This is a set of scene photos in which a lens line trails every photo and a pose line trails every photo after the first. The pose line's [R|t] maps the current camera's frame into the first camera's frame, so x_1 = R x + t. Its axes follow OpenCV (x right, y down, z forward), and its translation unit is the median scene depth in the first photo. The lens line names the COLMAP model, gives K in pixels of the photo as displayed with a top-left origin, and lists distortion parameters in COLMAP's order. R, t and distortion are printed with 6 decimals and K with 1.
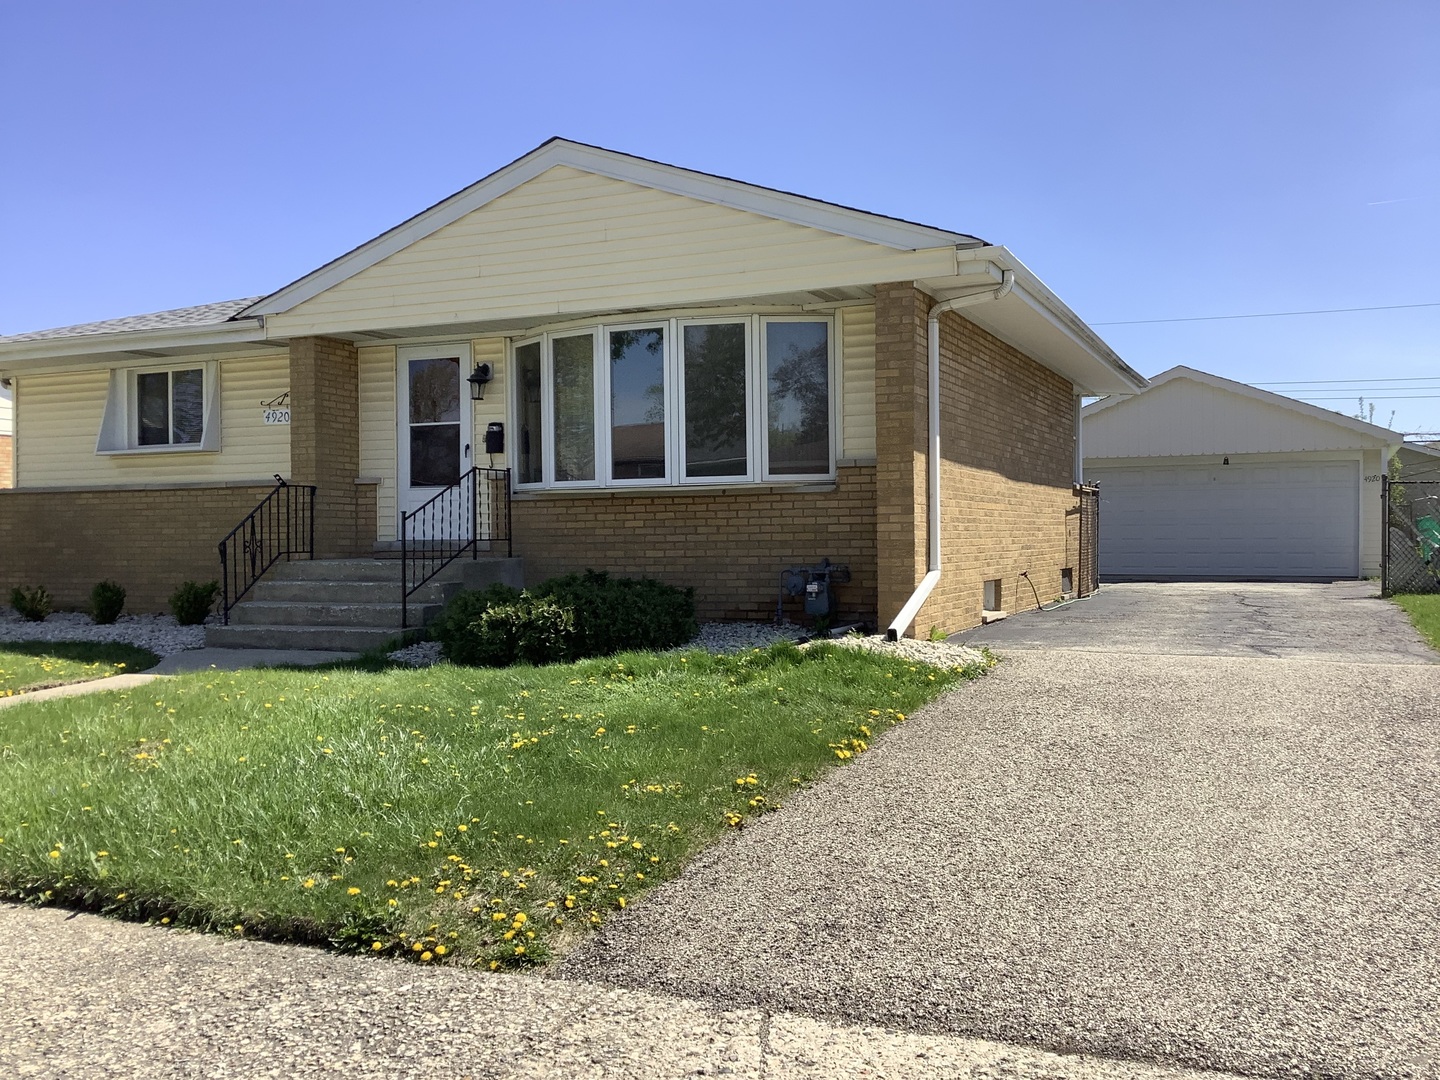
lens RADIAL K [[1318.8, 0, 720.0], [0, 1318.8, 540.0], [0, 0, 1]] dist [0.028330, -0.007135]
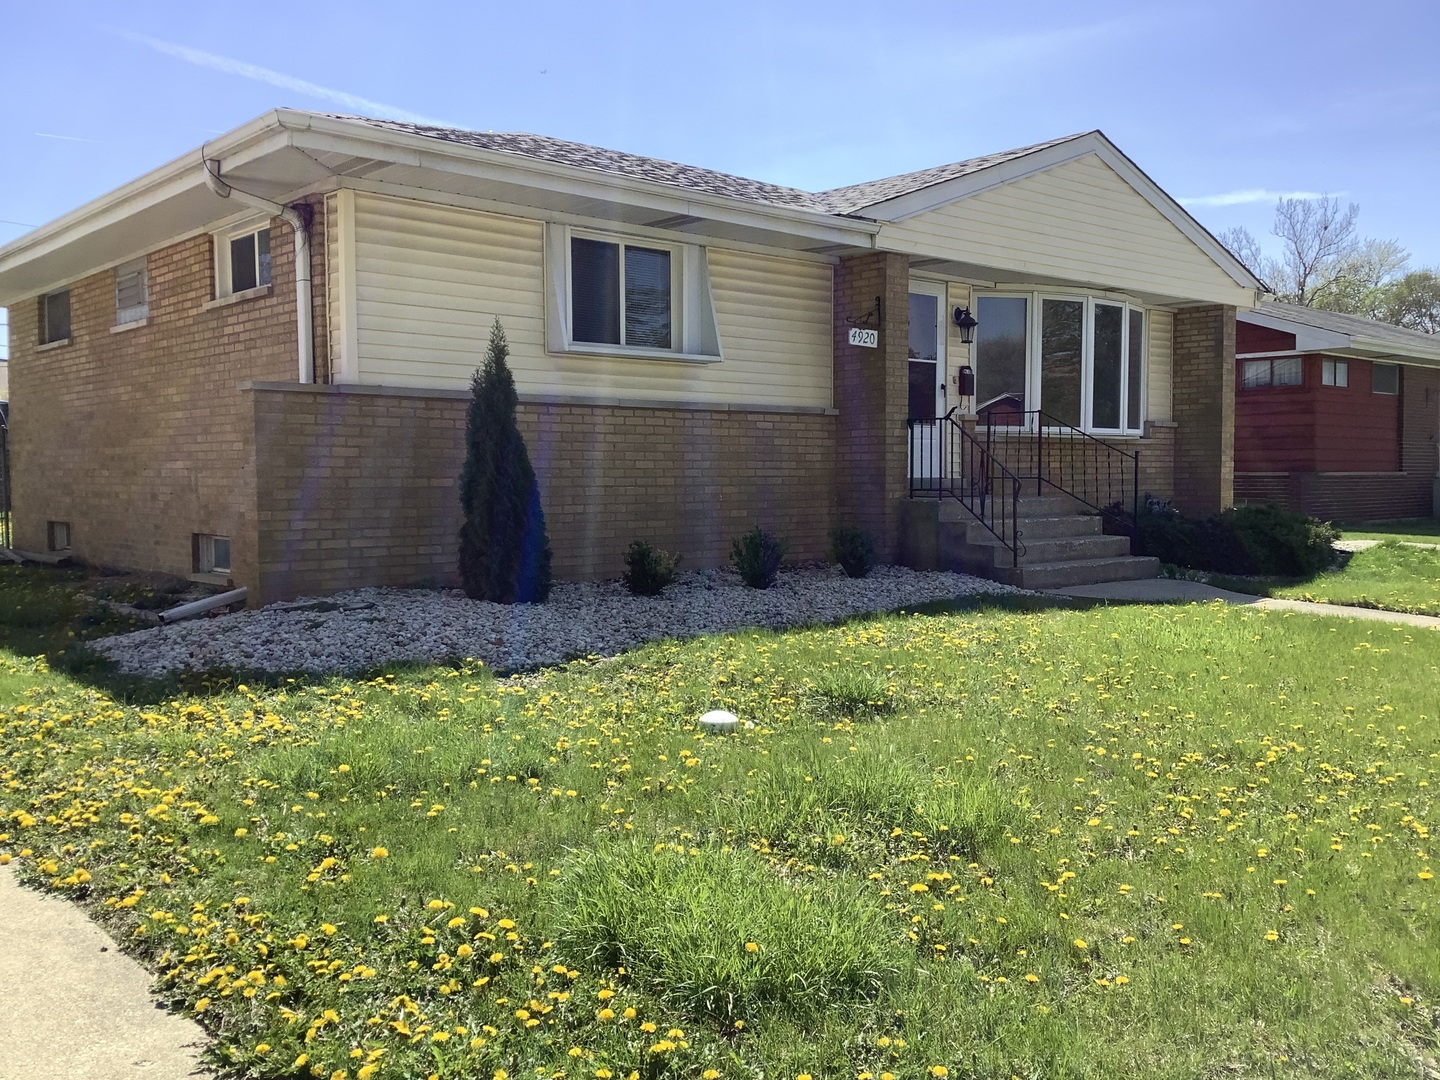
lens RADIAL K [[1318.8, 0, 720.0], [0, 1318.8, 540.0], [0, 0, 1]] dist [0.028330, -0.007135]
pose [[0.427382, -0.036602, 0.903330, -1.260229], [0.000245, 0.999185, 0.040371, 0.006919], [-0.904071, -0.017033, 0.427043, 0.762620]]
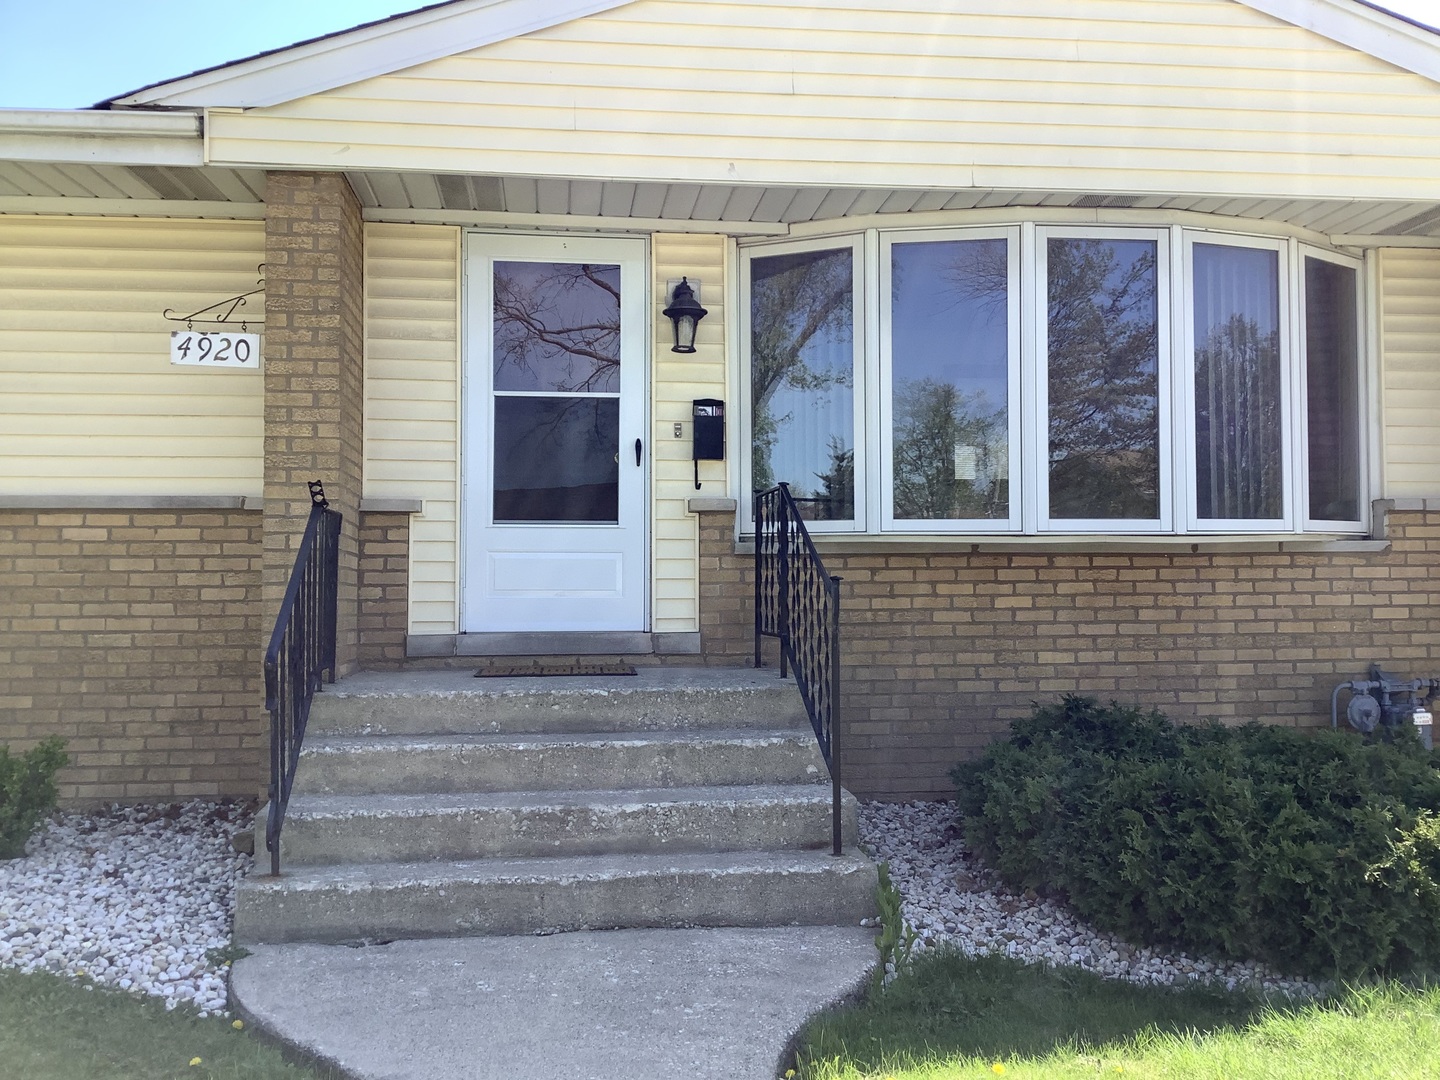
lens RADIAL K [[1318.8, 0, 720.0], [0, 1318.8, 540.0], [0, 0, 1]] dist [0.028330, -0.007135]
pose [[0.864643, 0.025558, 0.501736, -0.439195], [-0.002981, 0.998949, -0.045748, -0.012652], [-0.502378, 0.038060, 0.863810, 0.590440]]
